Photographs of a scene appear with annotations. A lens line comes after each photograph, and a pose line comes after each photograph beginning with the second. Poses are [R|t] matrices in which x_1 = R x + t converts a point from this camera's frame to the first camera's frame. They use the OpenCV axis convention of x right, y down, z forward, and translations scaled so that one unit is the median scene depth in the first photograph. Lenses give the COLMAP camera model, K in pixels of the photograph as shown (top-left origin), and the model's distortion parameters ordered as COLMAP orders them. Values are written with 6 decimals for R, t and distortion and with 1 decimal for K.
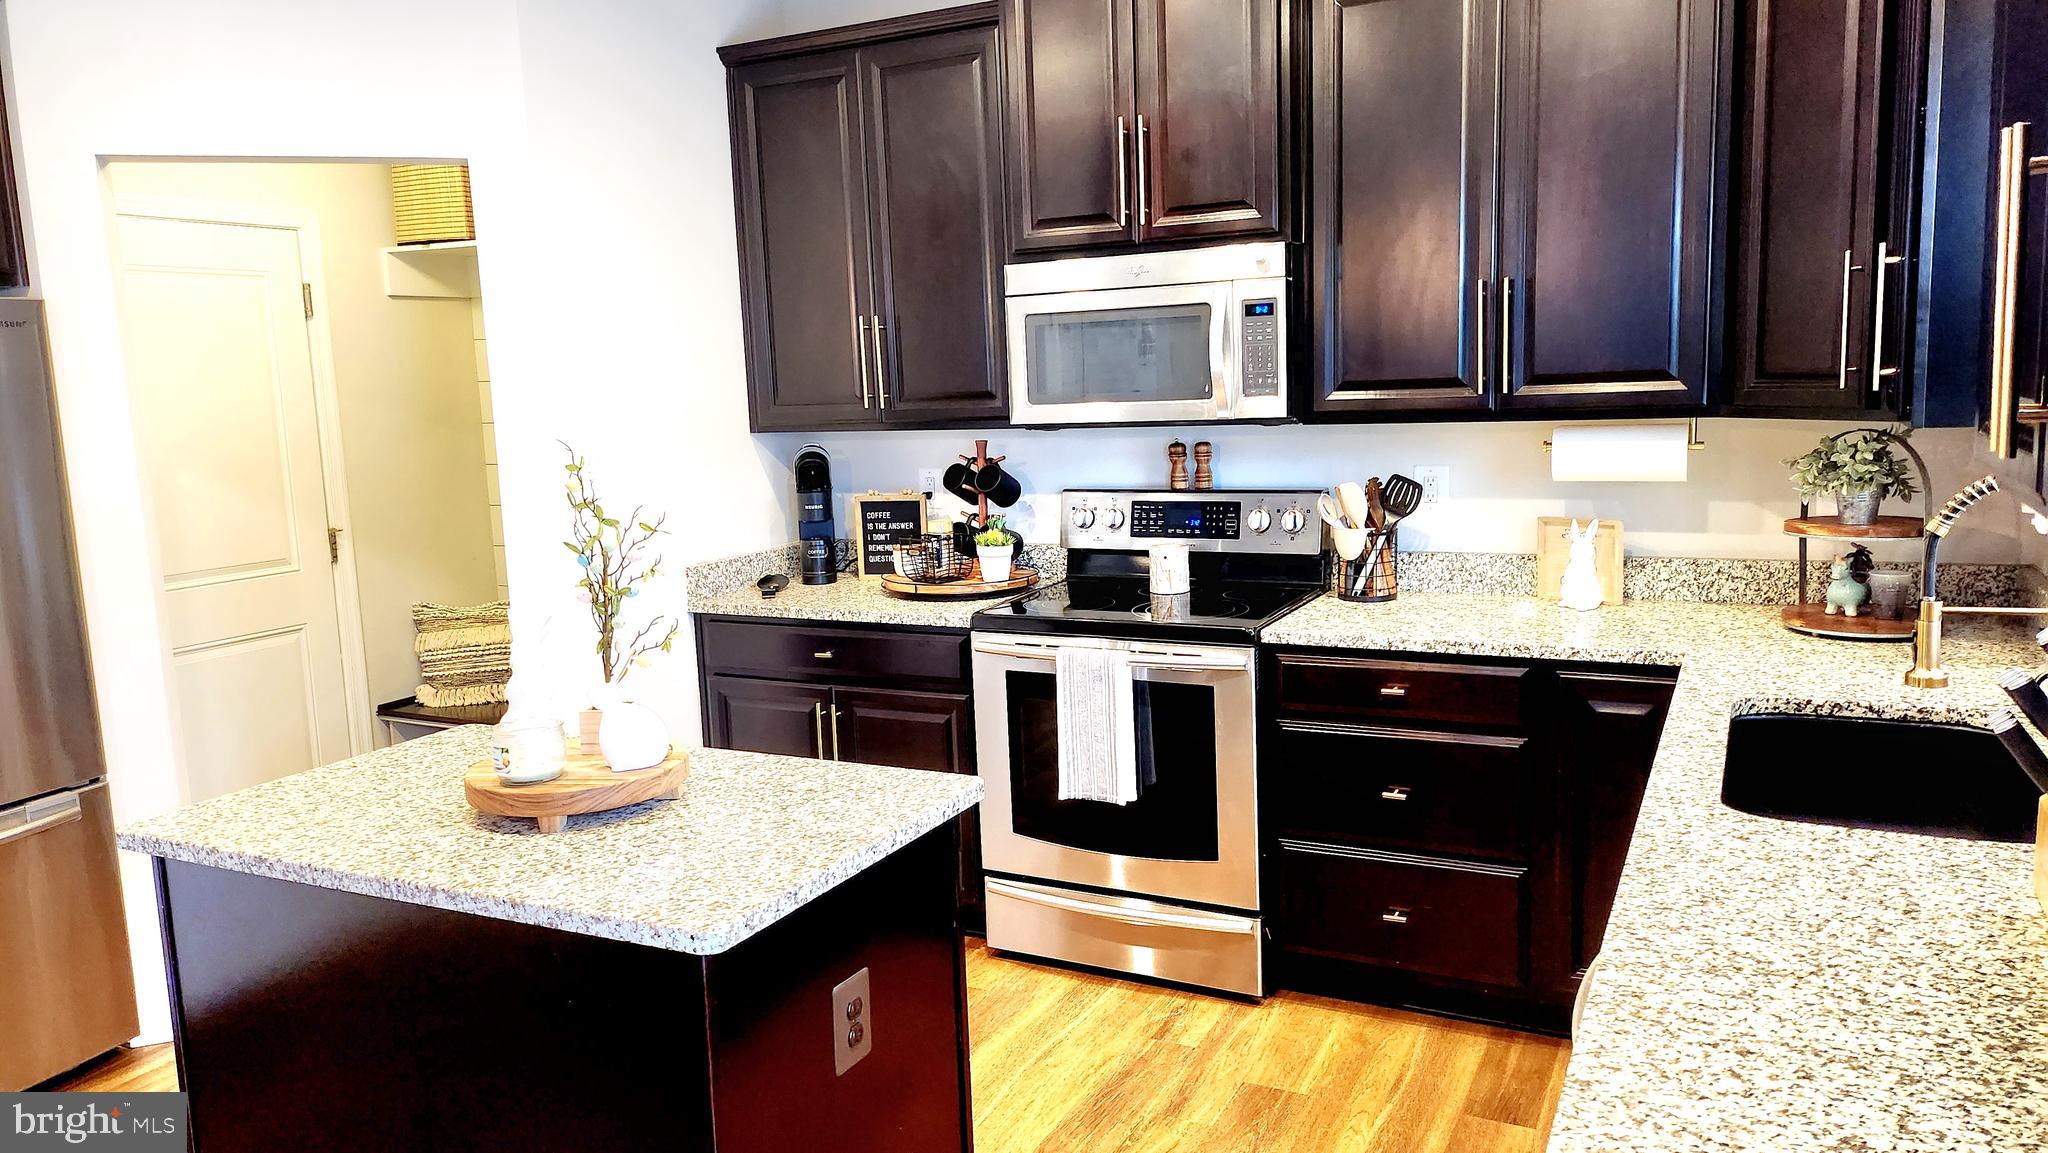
lens RADIAL K [[1416.2, 0, 1010.3], [0, 1416.2, 590.9], [0, 0, 1]] dist [0.108378, -0.112005]
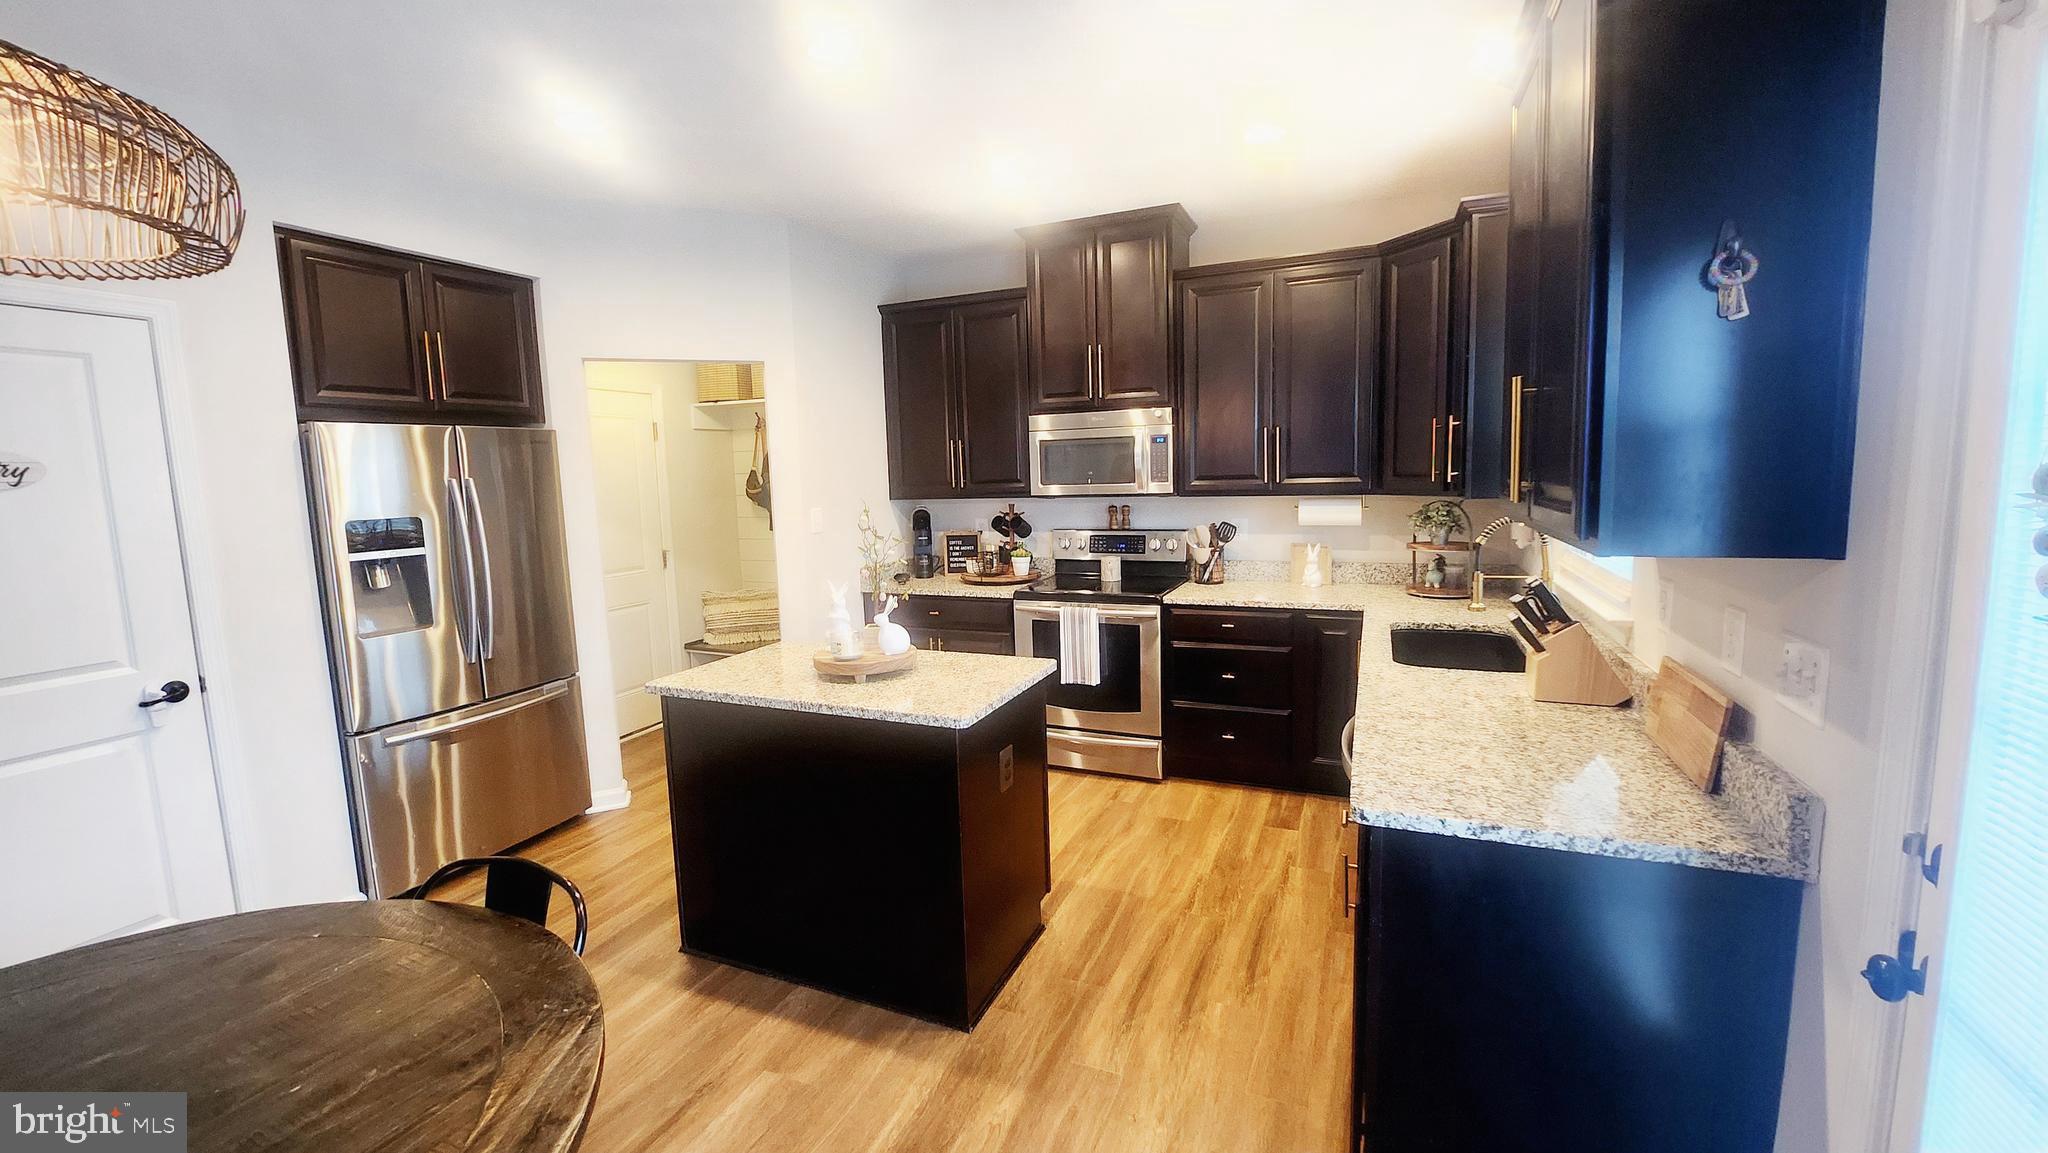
lens RADIAL K [[803.2, 0, 1024.0], [0, 803.2, 576.5], [0, 0, 1]] dist [0.000678, -0.000049]
pose [[0.997400, -0.000429, 0.072056, -0.096175], [0.002155, 0.999713, -0.023872, 0.023320], [-0.072025, 0.023965, 0.997115, -0.117954]]
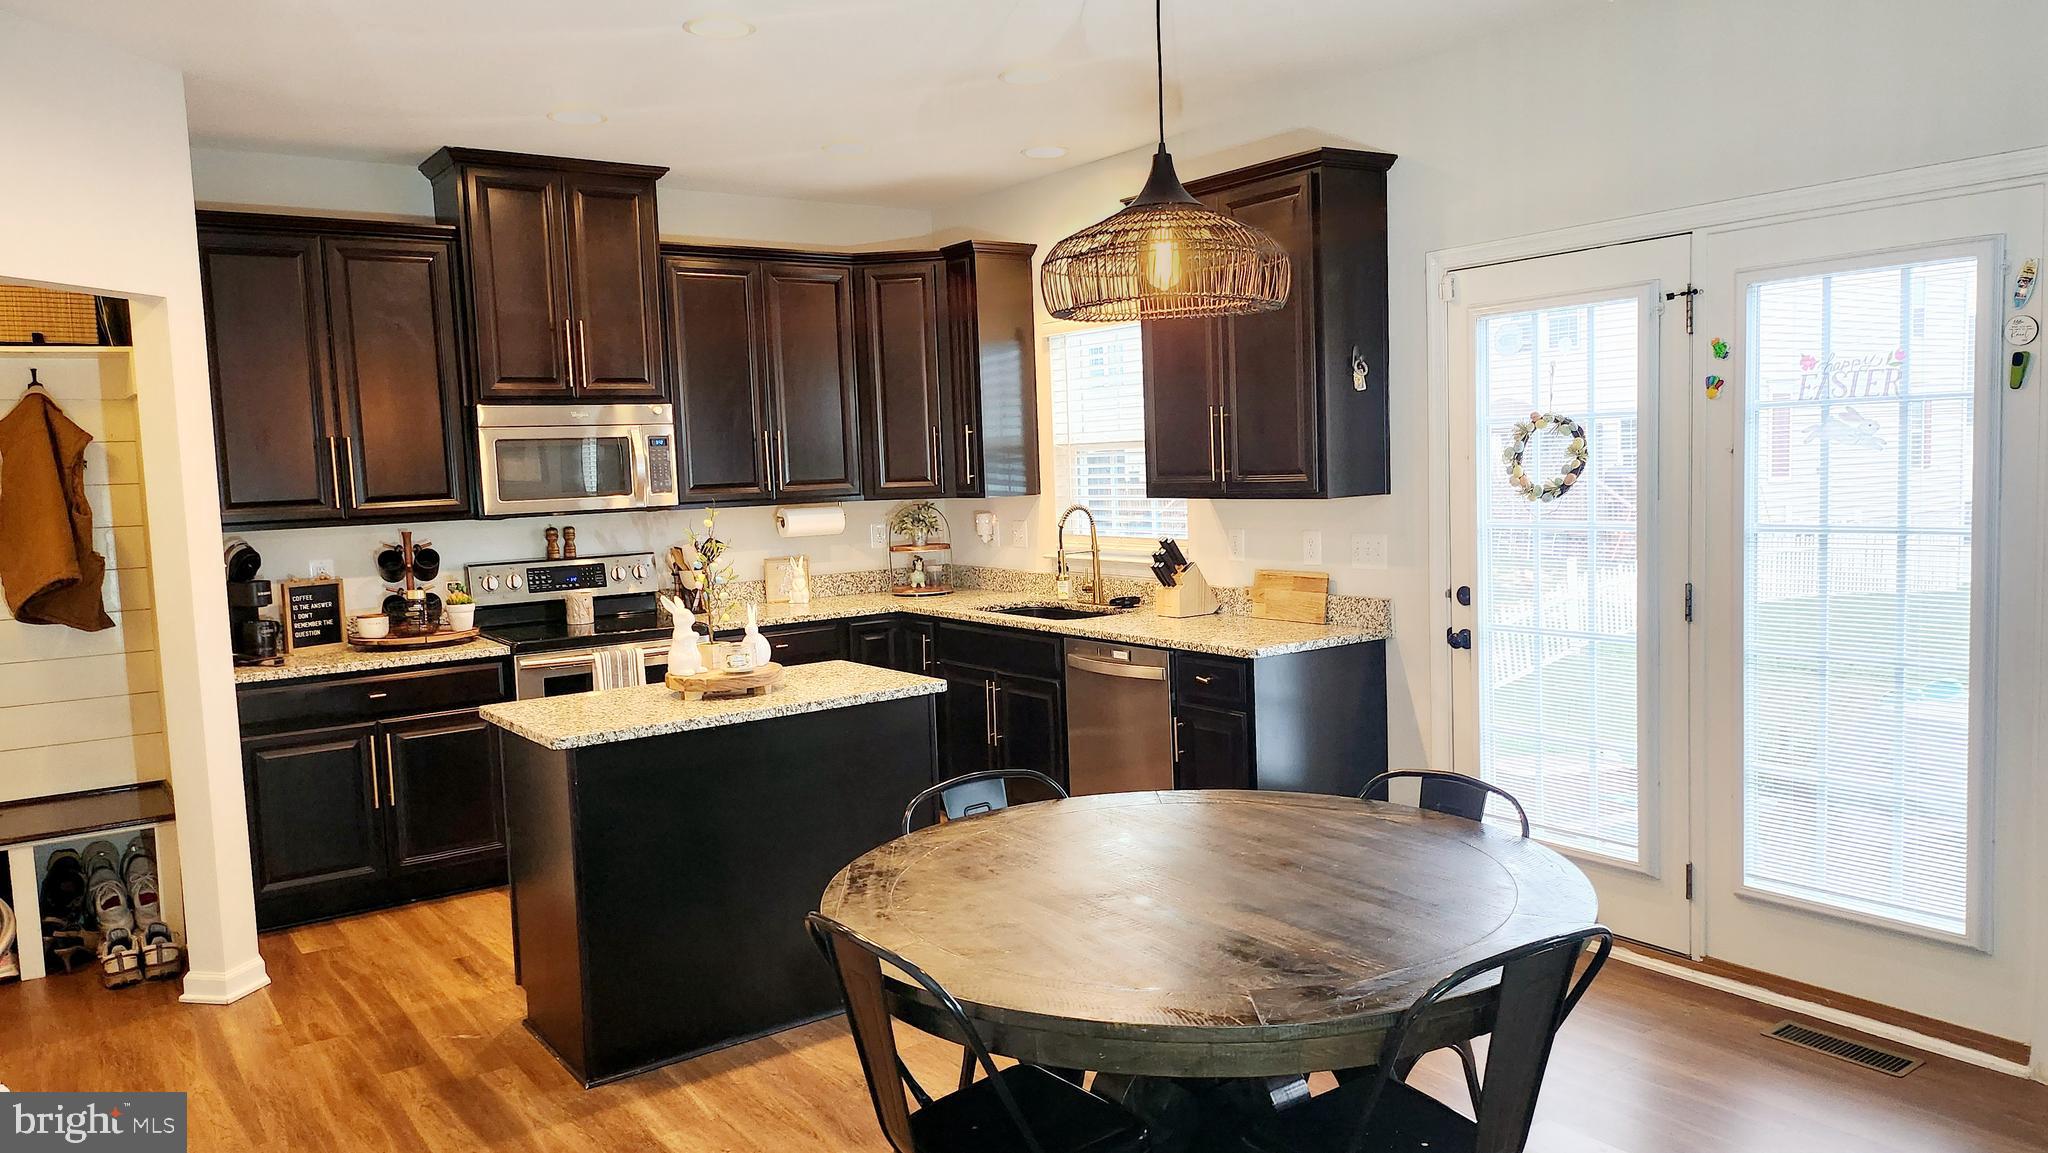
lens RADIAL K [[1416.2, 0, 1010.3], [0, 1416.2, 590.9], [0, 0, 1]] dist [0.108378, -0.112005]
pose [[0.475267, -0.063639, 0.877537, -1.087402], [0.154973, 0.987842, -0.012294, 0.060886], [-0.866086, 0.141838, 0.479351, -0.144919]]
